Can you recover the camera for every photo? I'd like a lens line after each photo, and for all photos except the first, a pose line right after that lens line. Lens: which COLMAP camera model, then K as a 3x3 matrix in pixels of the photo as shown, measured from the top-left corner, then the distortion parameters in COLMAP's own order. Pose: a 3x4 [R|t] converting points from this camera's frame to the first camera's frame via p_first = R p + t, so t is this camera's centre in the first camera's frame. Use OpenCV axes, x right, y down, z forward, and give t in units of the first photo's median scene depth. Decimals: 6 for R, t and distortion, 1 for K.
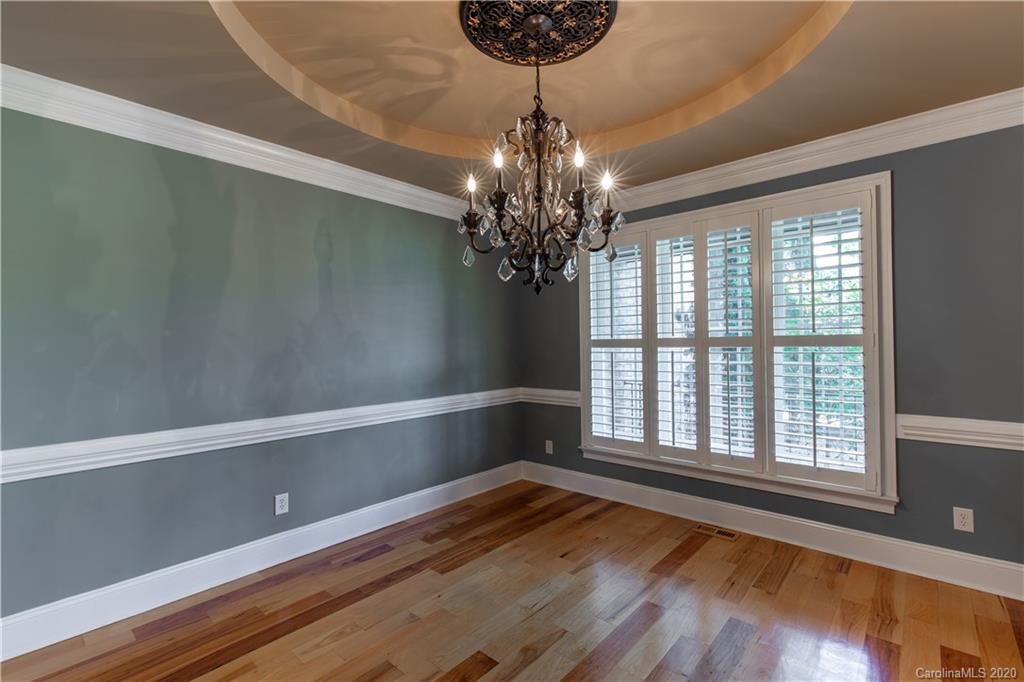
lens RADIAL K [[467.5, 0, 472.1], [0, 467.5, 340.4], [0, 0, 1]] dist [0.009368, 0.000030]
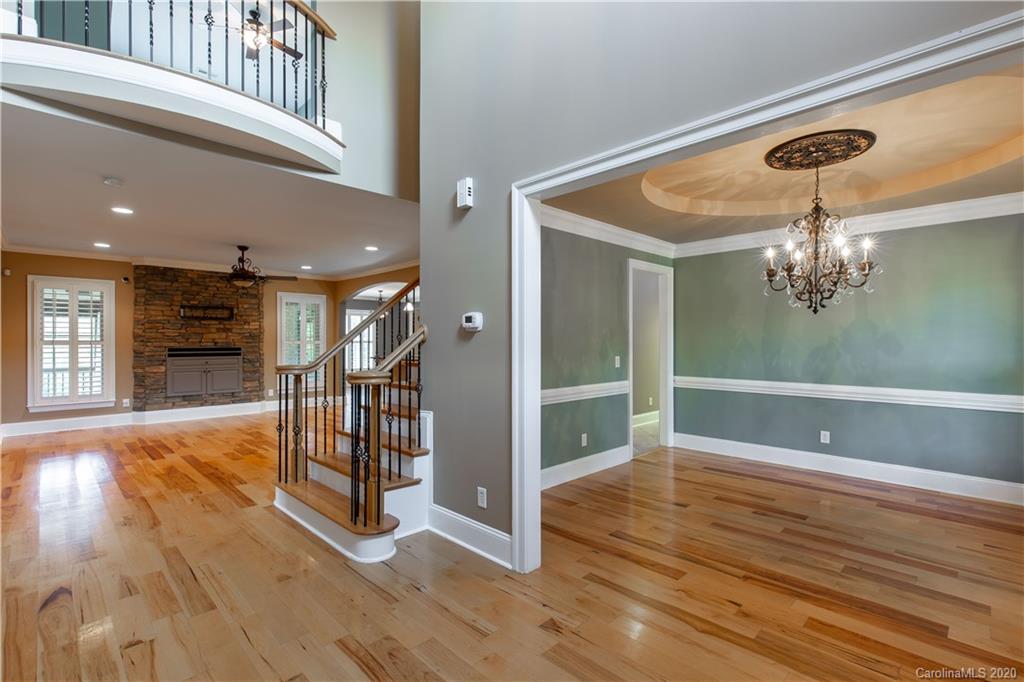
lens RADIAL K [[467.5, 0, 519.3], [0, 467.5, 337.7], [0, 0, 1]] dist [0.009368, 0.000030]
pose [[-0.051003, 0.003850, -0.998691, 1.555739], [0.011551, 0.999928, 0.003265, -0.027146], [0.998632, -0.011369, -0.051044, 0.005285]]
